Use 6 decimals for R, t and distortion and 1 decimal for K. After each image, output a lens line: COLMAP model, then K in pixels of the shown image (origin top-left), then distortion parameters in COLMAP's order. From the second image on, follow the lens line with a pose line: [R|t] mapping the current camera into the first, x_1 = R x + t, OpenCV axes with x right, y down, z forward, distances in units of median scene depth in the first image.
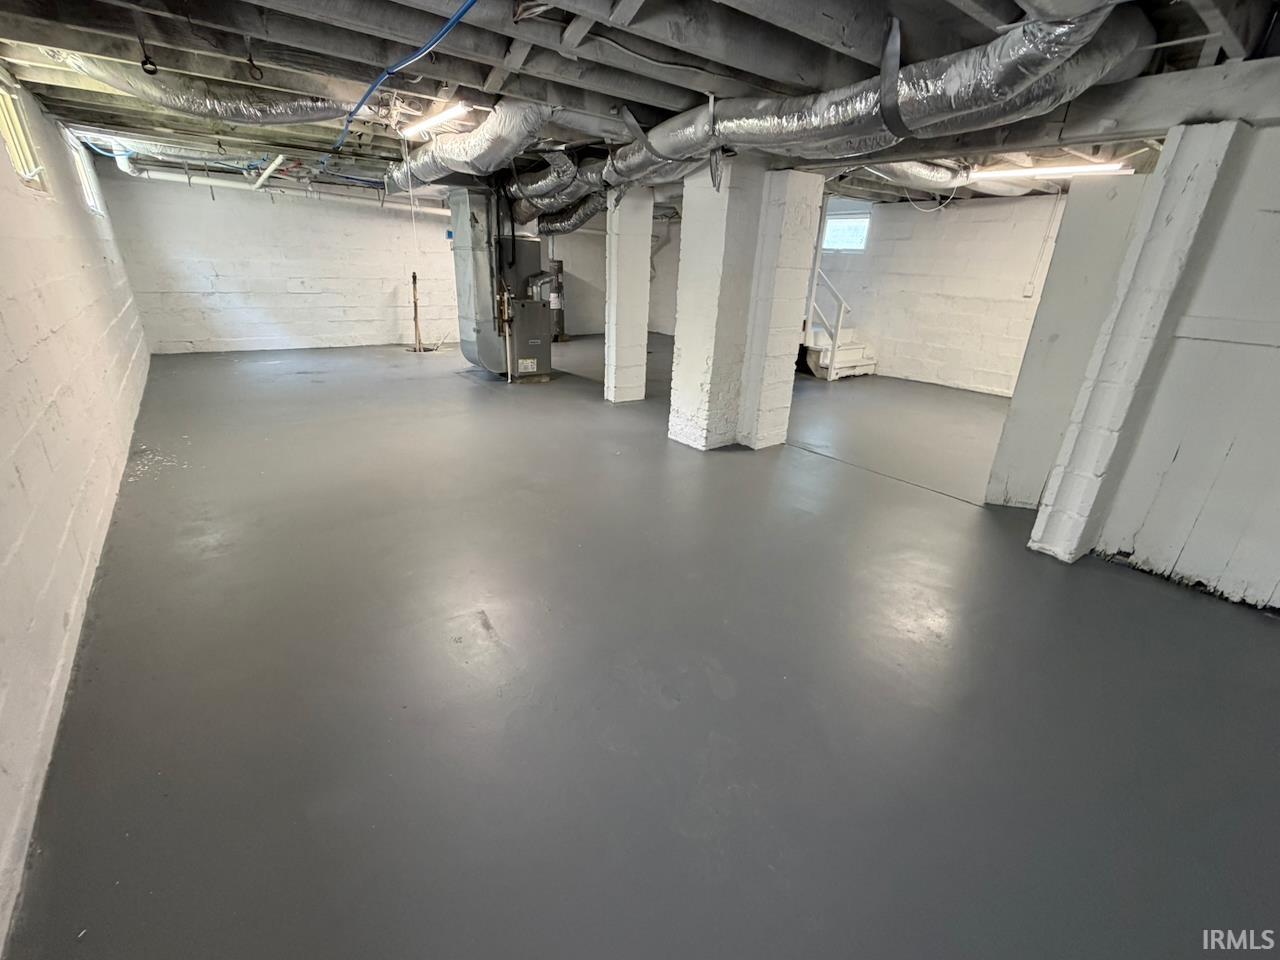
lens RADIAL K [[554.7, 0, 640.0], [0, 554.7, 480.0], [0, 0, 1]] dist [0.000222, 0.000005]
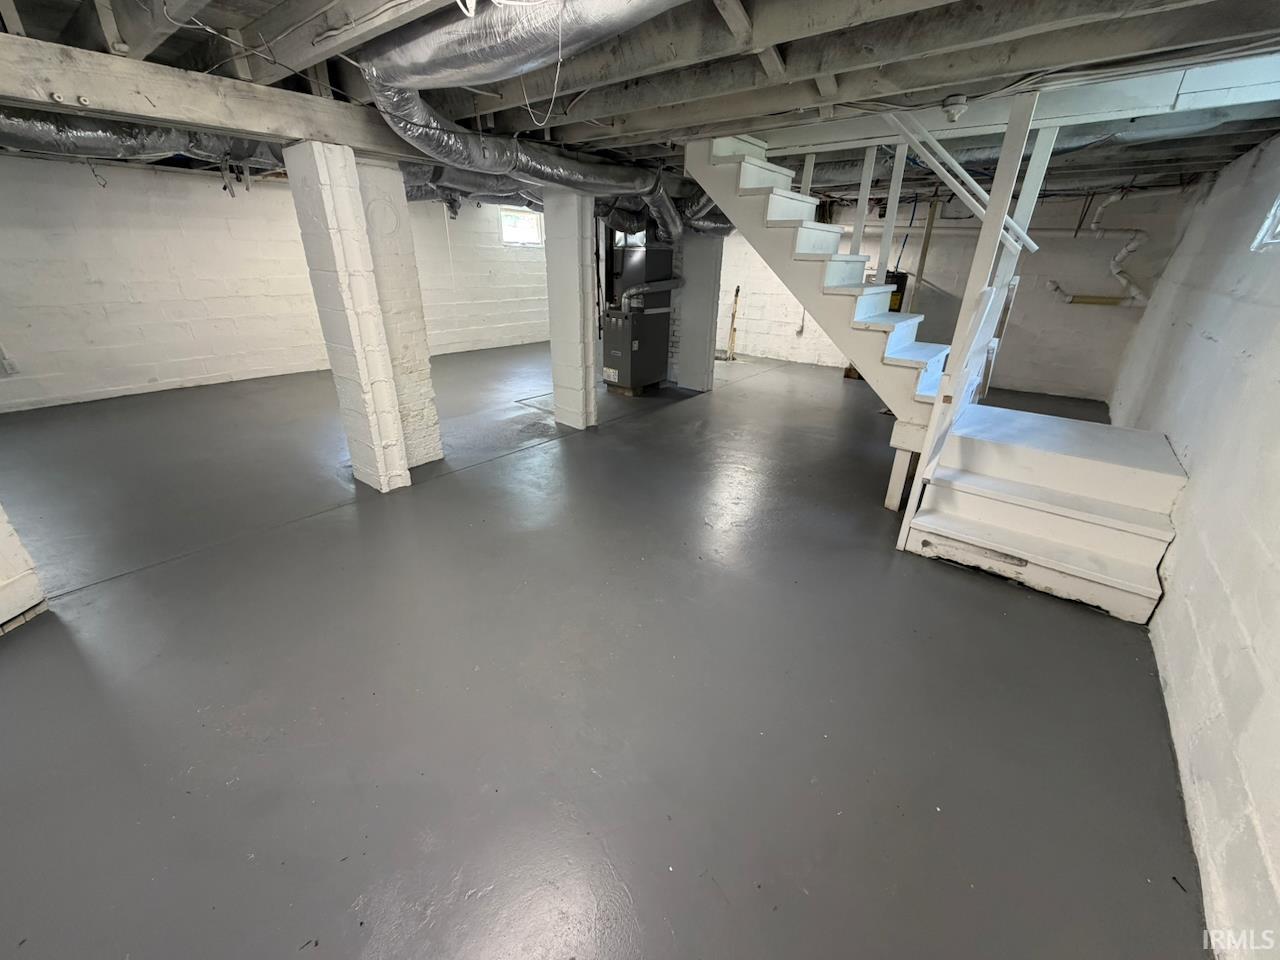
lens RADIAL K [[509.4, 0, 635.4], [0, 509.4, 479.2], [0, 0, 1]] dist [0.001021, 0.000239]
pose [[0.240383, 0.356571, -0.902814, 0.614847], [-0.364120, 0.895292, 0.256649, -0.248379], [0.899796, 0.267039, 0.345048, 0.657570]]
